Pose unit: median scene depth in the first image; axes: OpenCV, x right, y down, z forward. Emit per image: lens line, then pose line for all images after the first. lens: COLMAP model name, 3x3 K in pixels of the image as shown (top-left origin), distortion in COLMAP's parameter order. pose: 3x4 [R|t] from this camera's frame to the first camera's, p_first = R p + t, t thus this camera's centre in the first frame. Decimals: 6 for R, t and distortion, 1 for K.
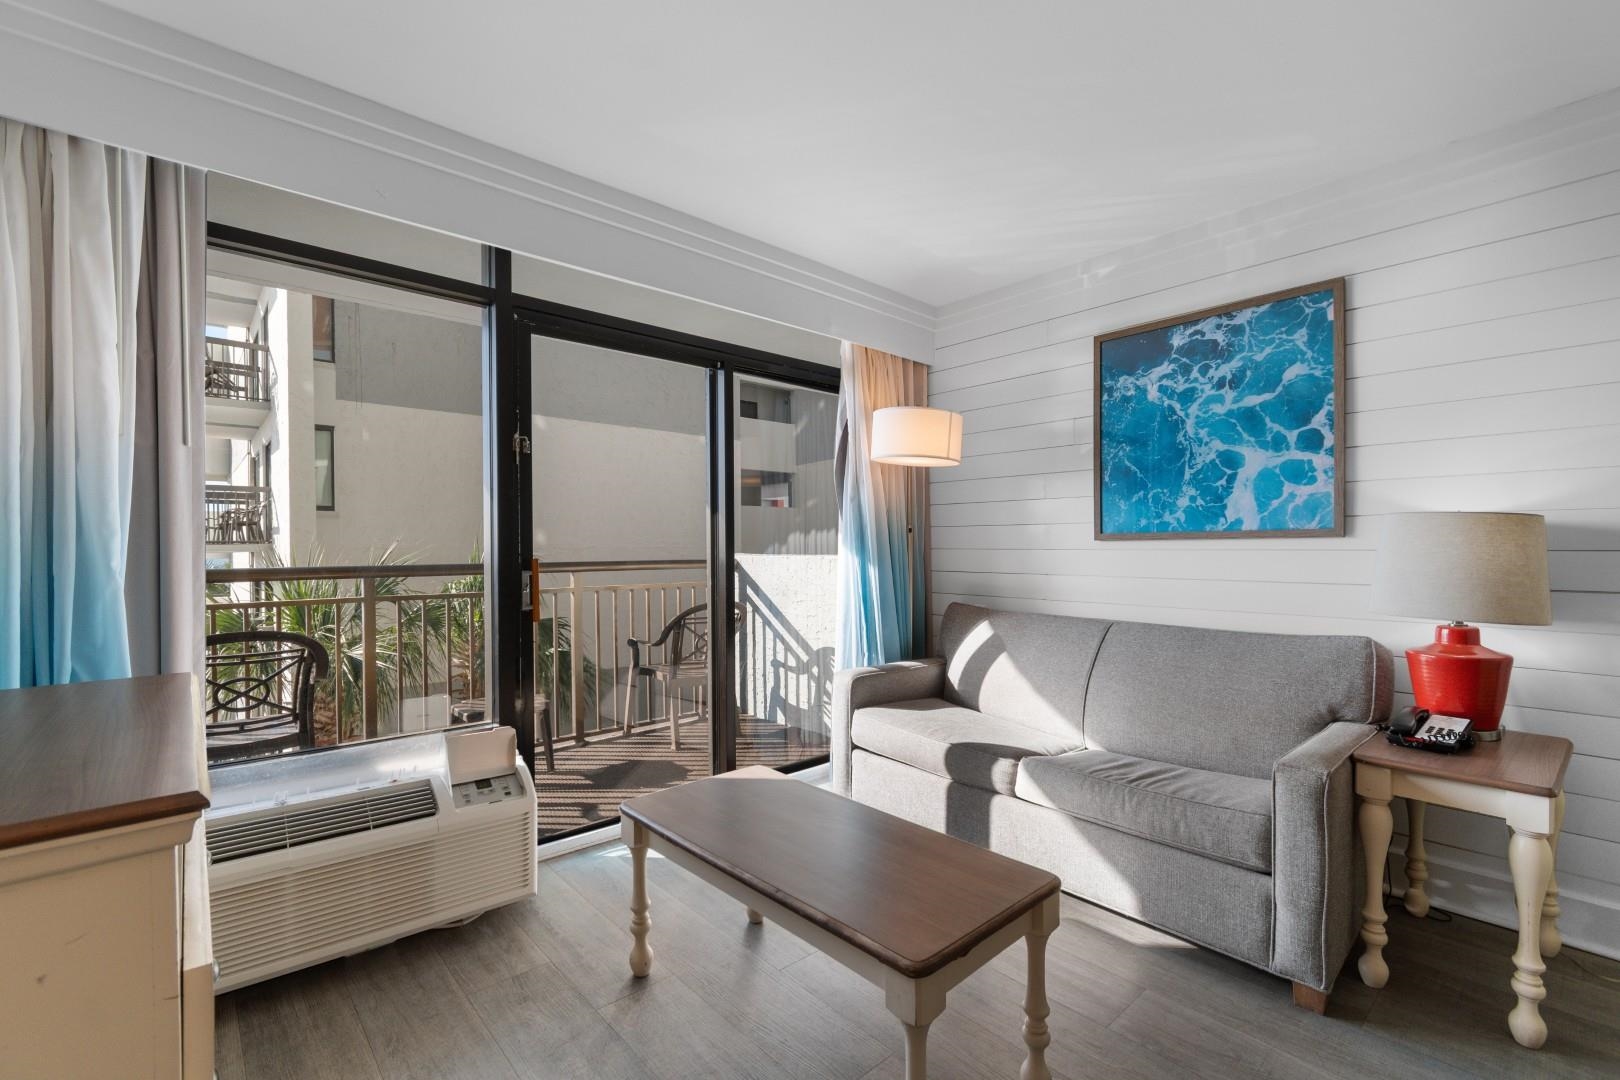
lens RADIAL K [[704.6, 0, 824.3], [0, 704.6, 549.6], [0, 0, 1]] dist [-0.000603, -0.000648]
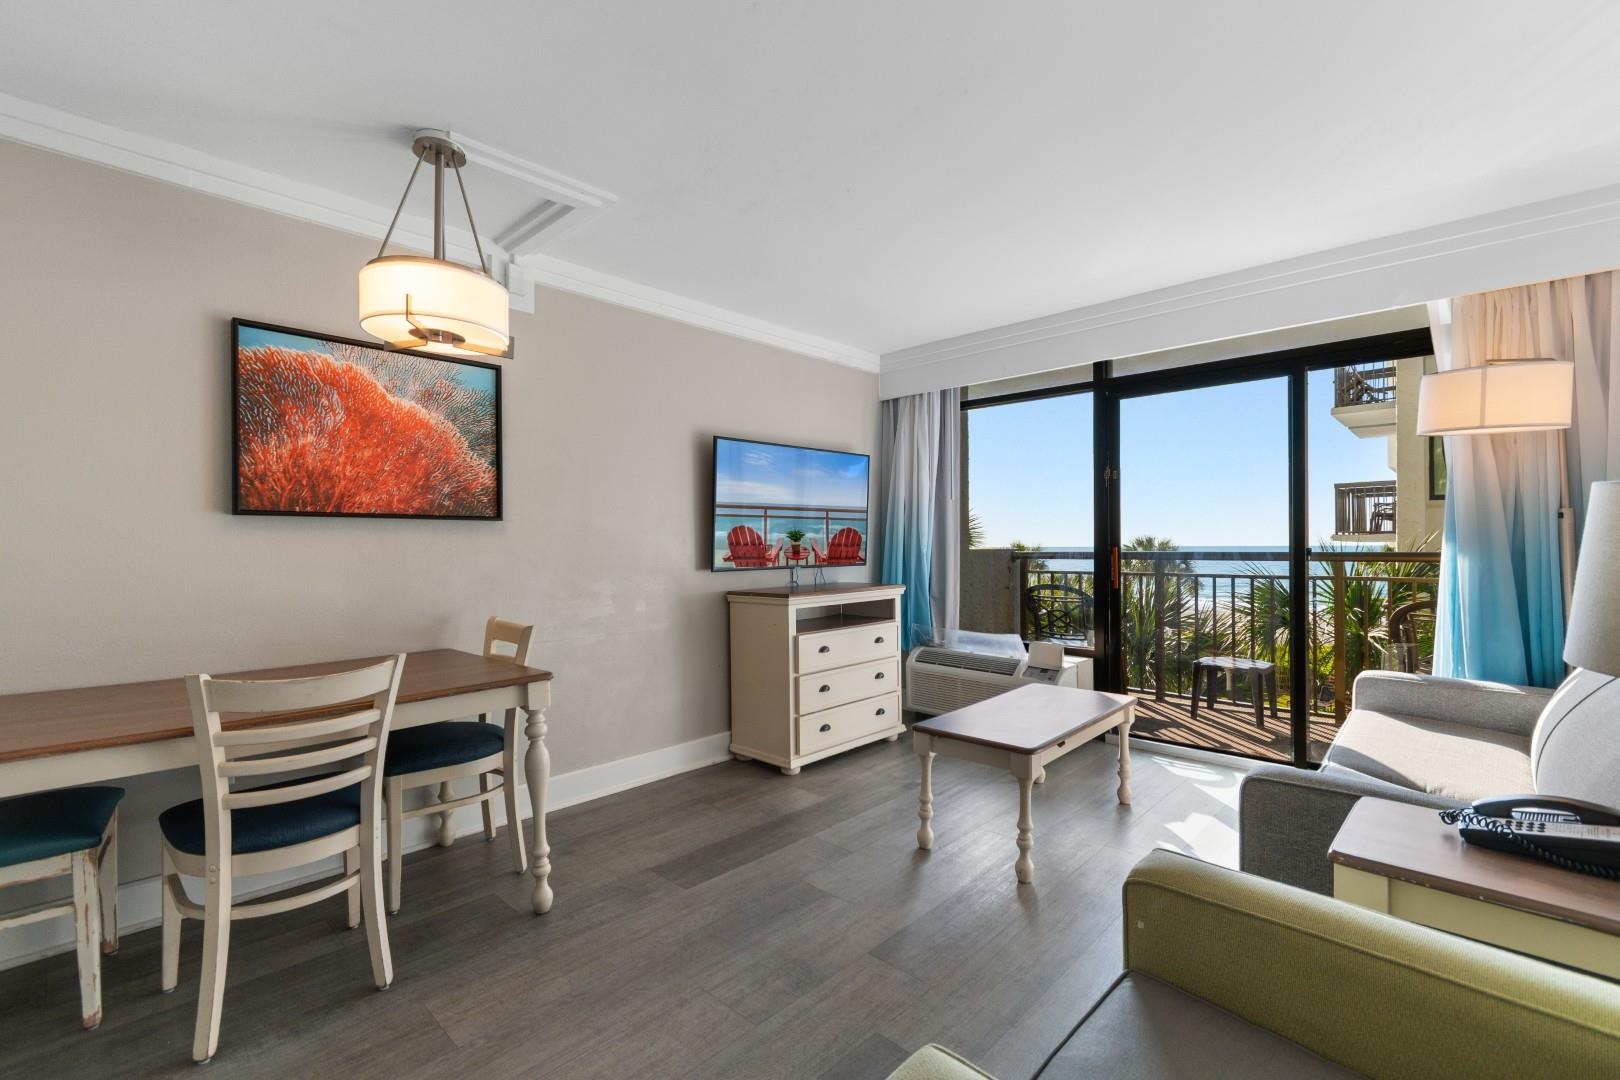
lens RADIAL K [[704.6, 0, 818.0], [0, 704.6, 545.0], [0, 0, 1]] dist [-0.000603, -0.000648]
pose [[0.075634, -0.001011, -0.997135, 0.961785], [0.010501, 0.999945, -0.000217, -0.001817], [0.997080, -0.010455, 0.075641, 0.227342]]
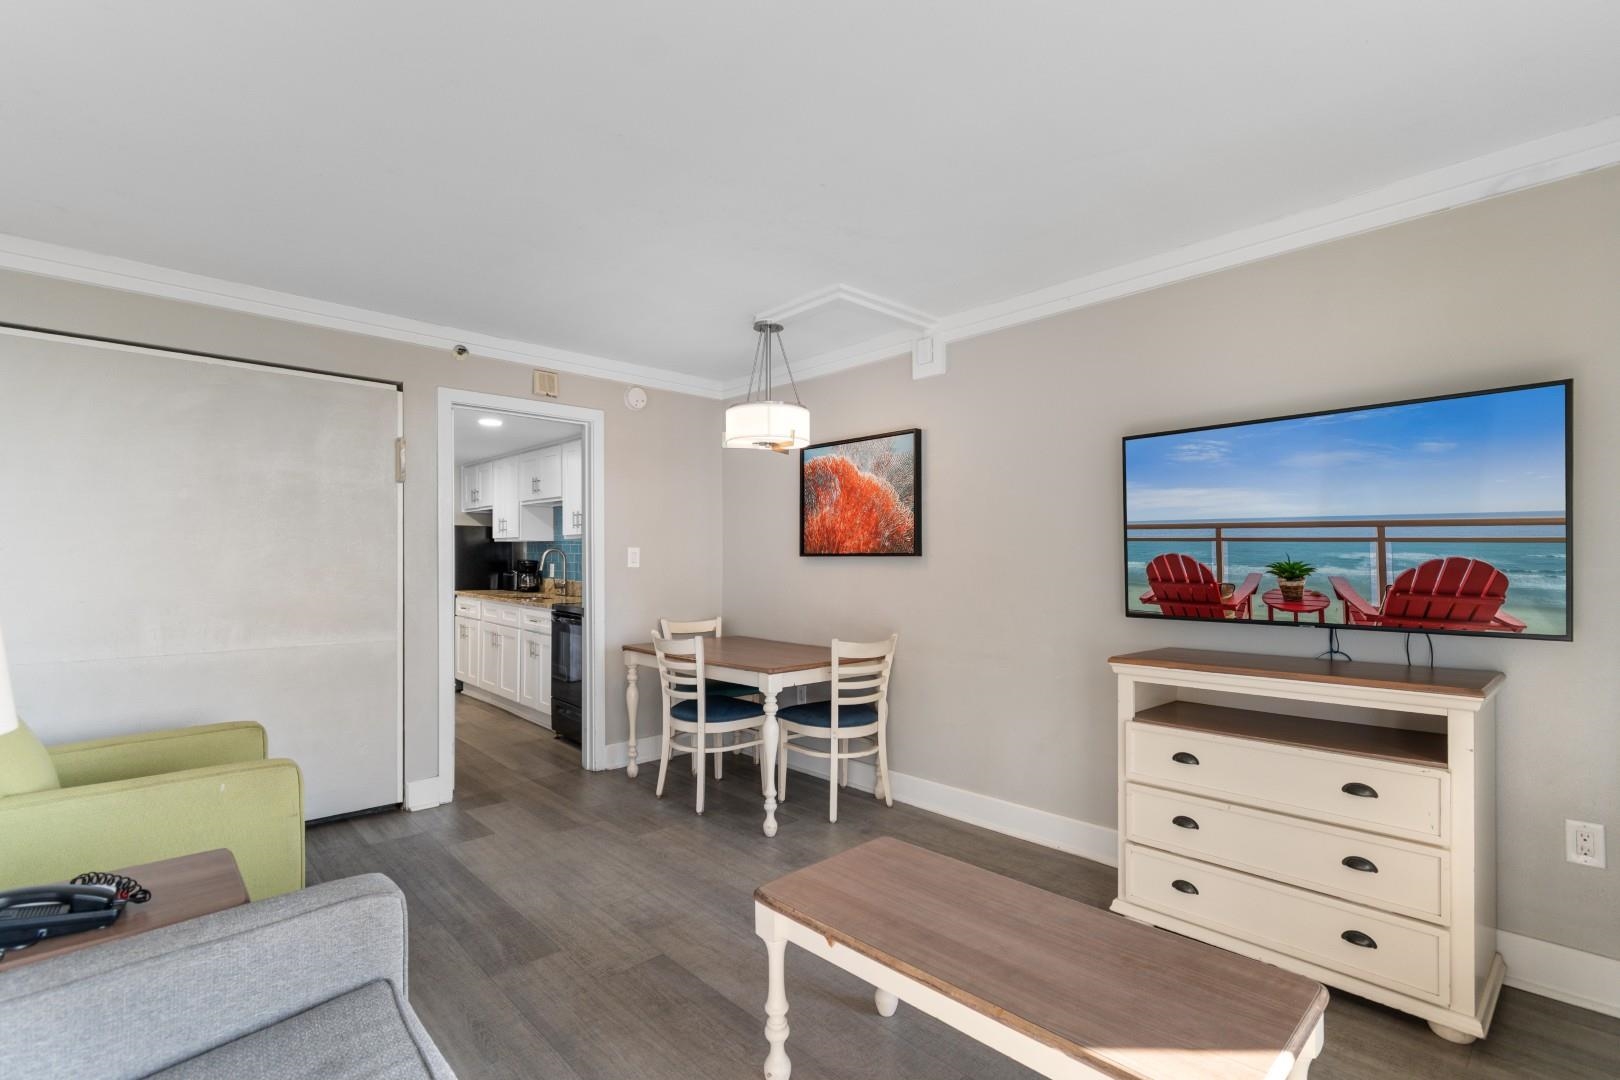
lens RADIAL K [[746.8, 0, 810.7], [0, 746.8, 562.6], [0, 0, 1]] dist [0.003611, 0.000423]
pose [[-0.999908, 0.001800, -0.013455, 0.114608], [0.001800, 0.999998, 0.000019, -0.030742], [0.013455, -0.000006, -0.999909, 1.157651]]
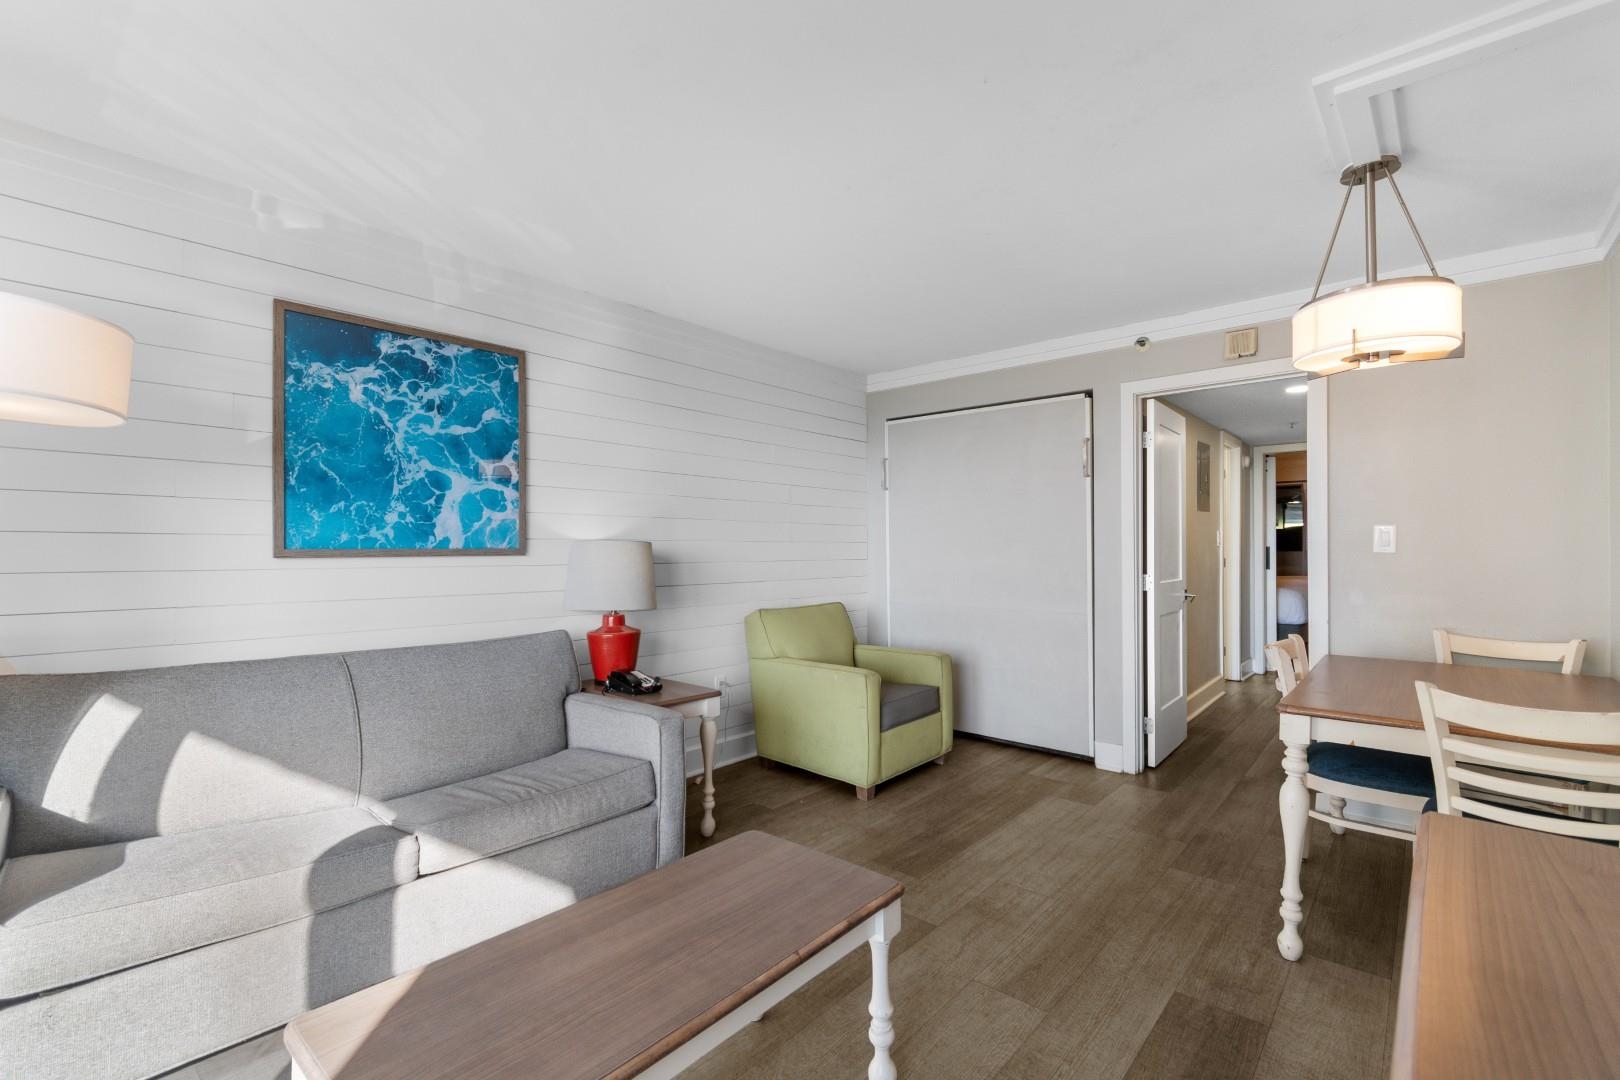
lens RADIAL K [[704.6, 0, 808.1], [0, 704.6, 539.4], [0, 0, 1]] dist [-0.000603, -0.000648]
pose [[-0.104552, 0.013834, 0.994423, -0.520089], [-0.000676, 0.999902, -0.013981, -0.026098], [-0.994519, -0.002134, -0.104532, 0.556973]]
